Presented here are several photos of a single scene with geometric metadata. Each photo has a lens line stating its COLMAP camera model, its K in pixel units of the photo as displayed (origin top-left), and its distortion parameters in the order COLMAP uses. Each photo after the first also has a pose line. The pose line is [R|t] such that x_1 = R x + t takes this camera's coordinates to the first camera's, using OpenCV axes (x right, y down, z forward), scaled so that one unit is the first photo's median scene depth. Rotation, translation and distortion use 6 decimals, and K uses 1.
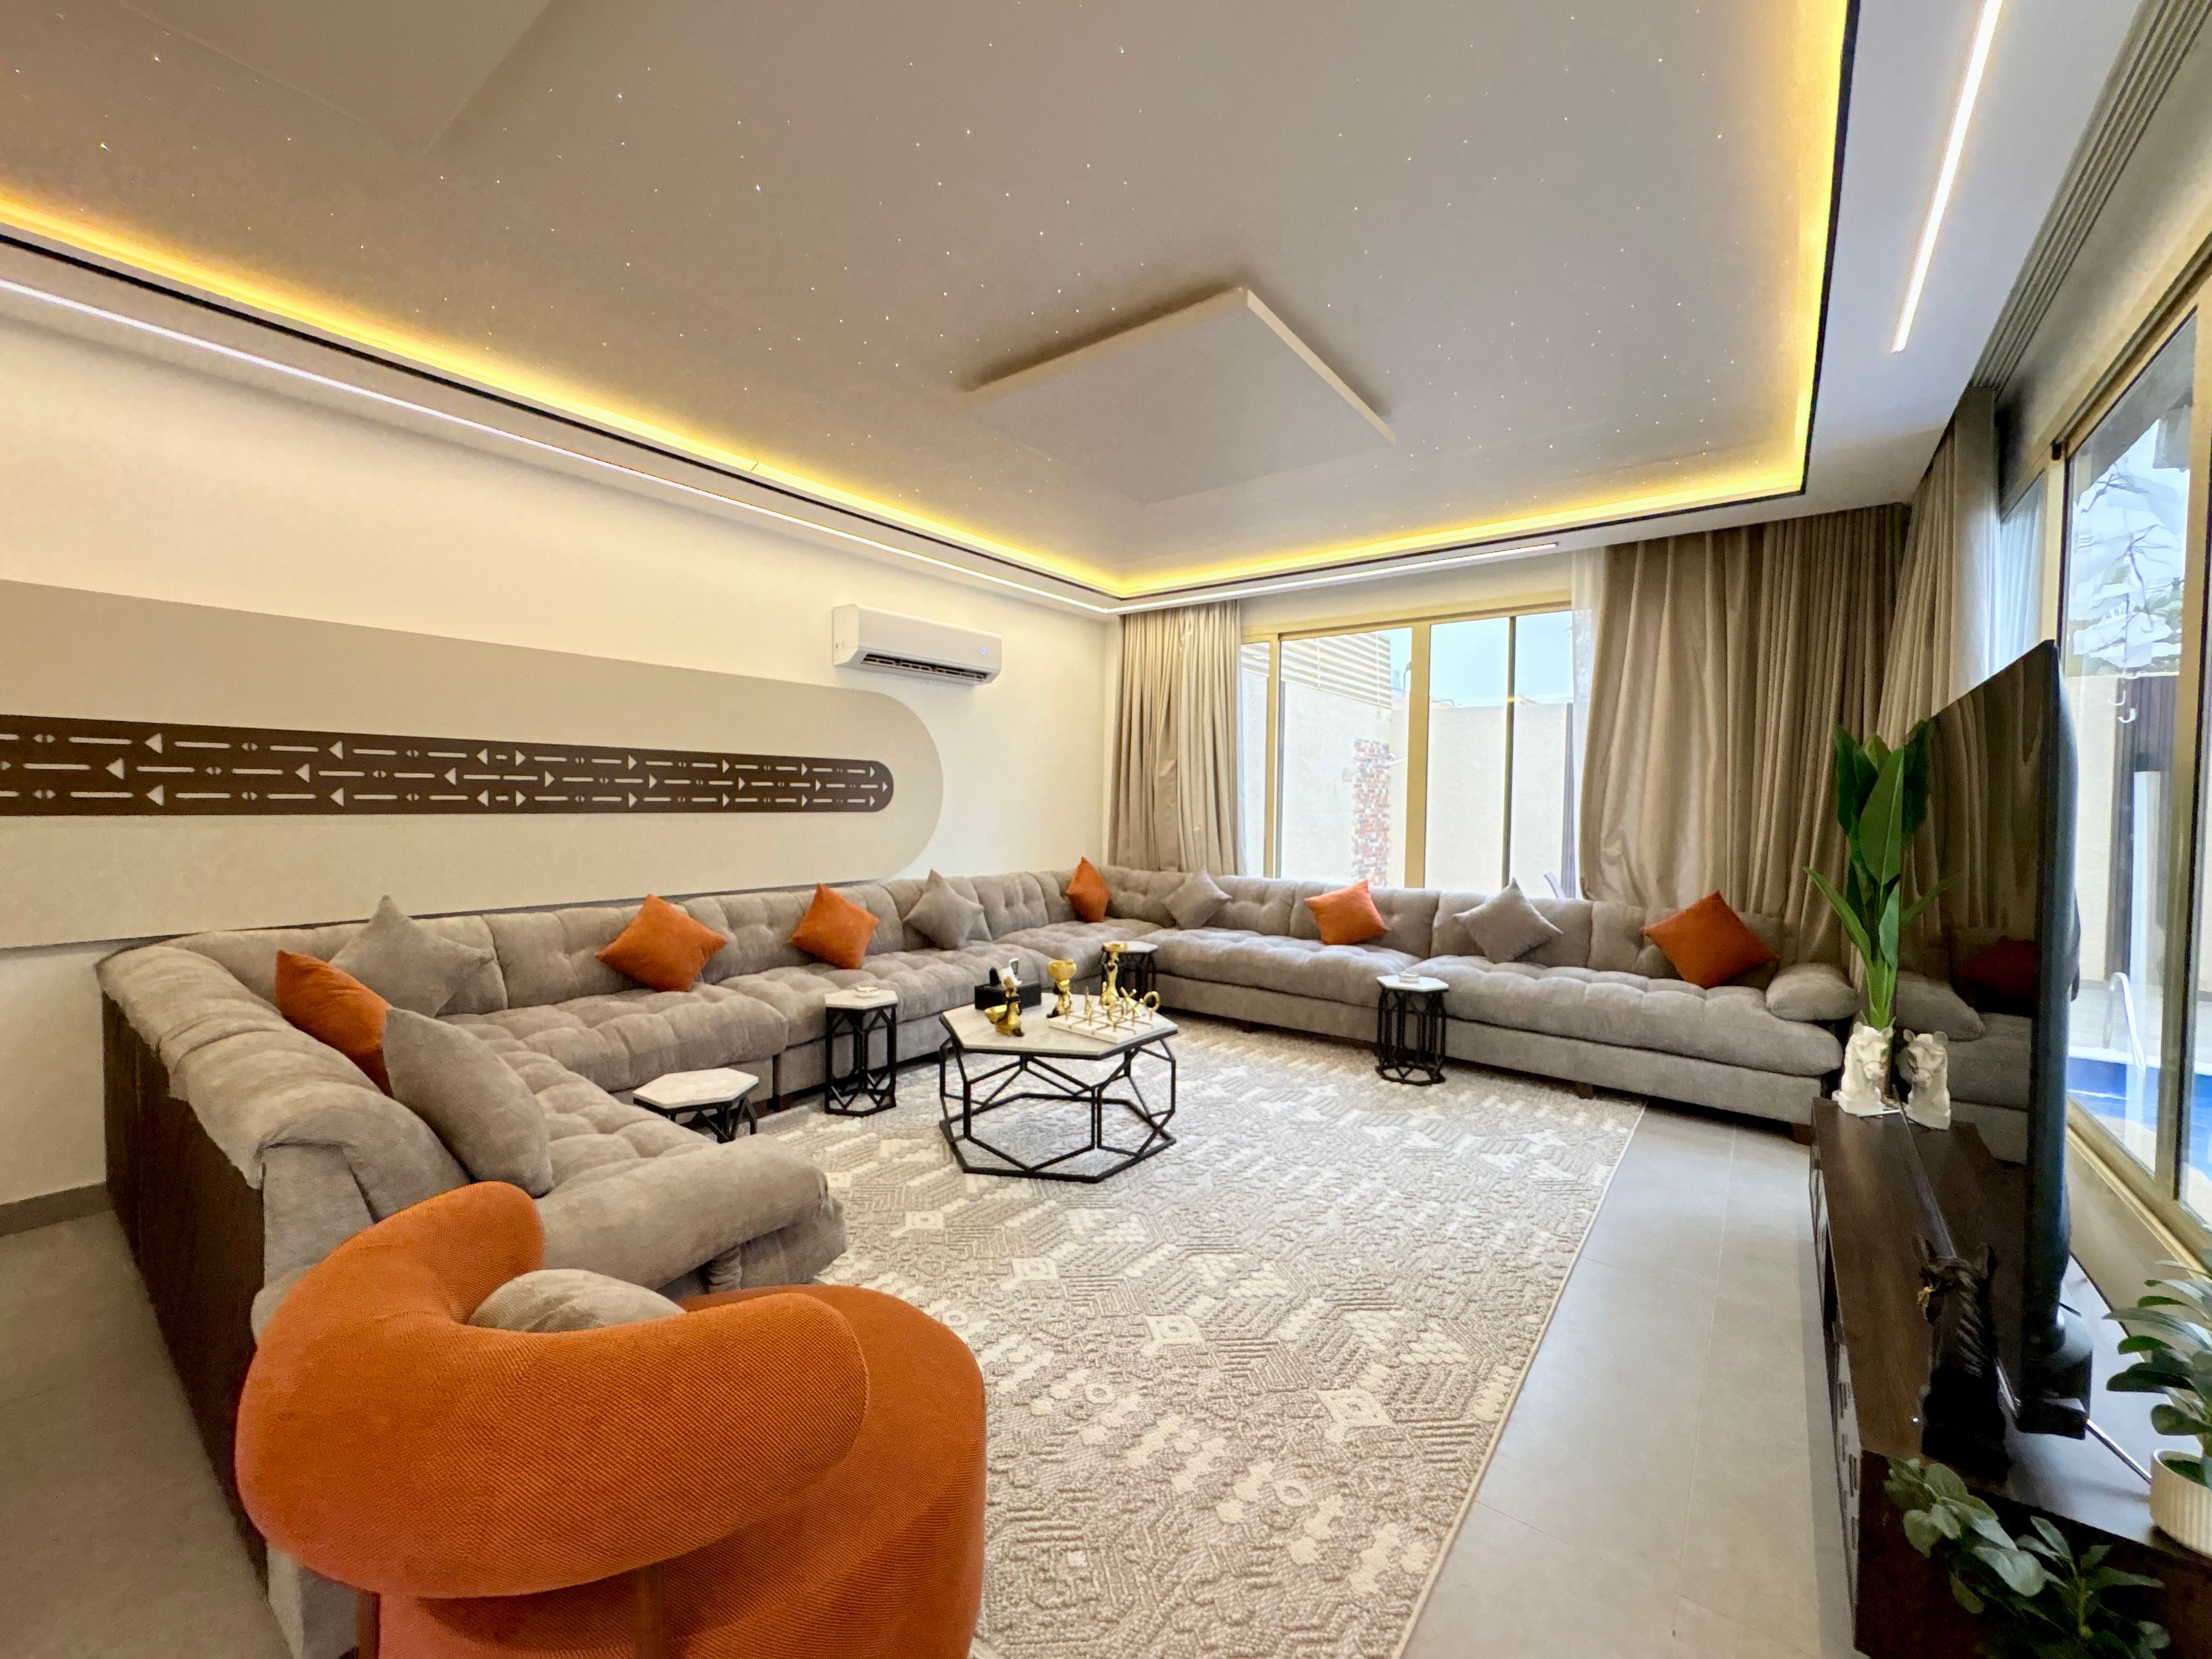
lens RADIAL K [[885.2, 0, 1105.0], [0, 885.2, 825.9], [0, 0, 1]] dist [0.000764, -0.000010]
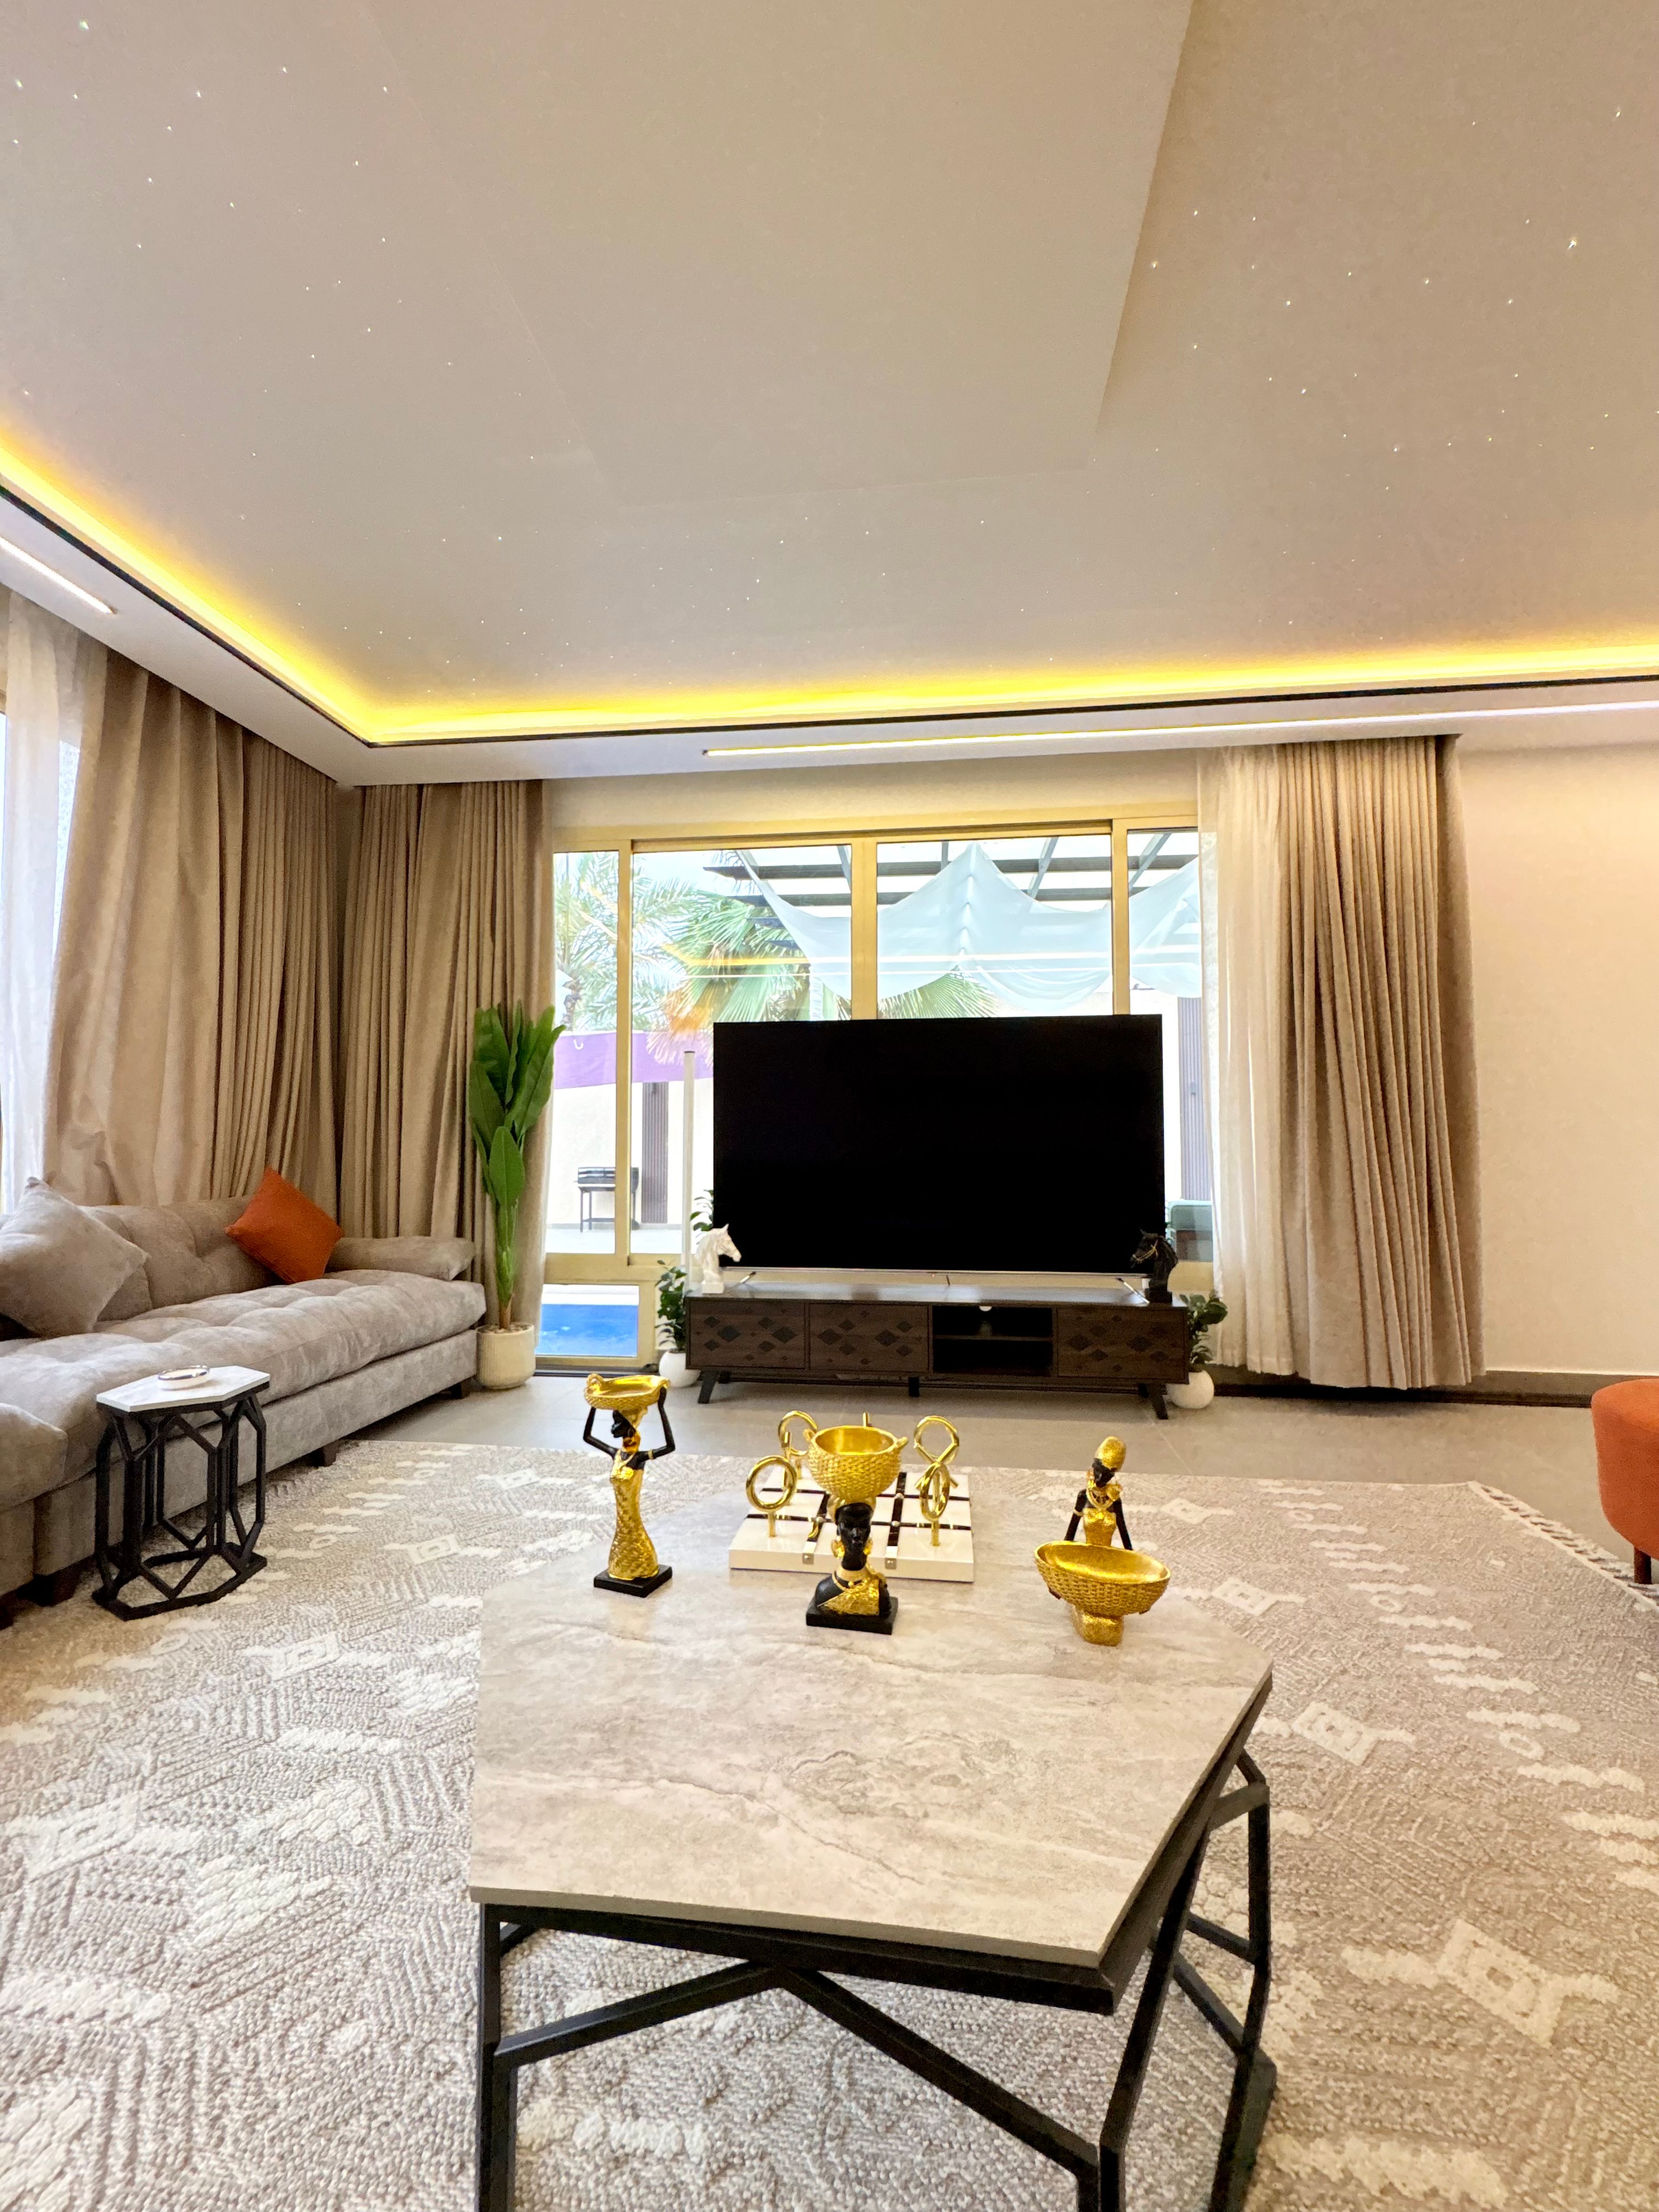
lens RADIAL K [[885.2, 0, 830.8], [0, 885.2, 1104.9], [0, 0, 1]] dist [0.000764, -0.000010]
pose [[-0.503802, 0.020511, 0.863576, -0.290374], [0.019055, 0.999739, -0.012628, 0.037344], [-0.863609, 0.010094, -0.504061, 1.044105]]
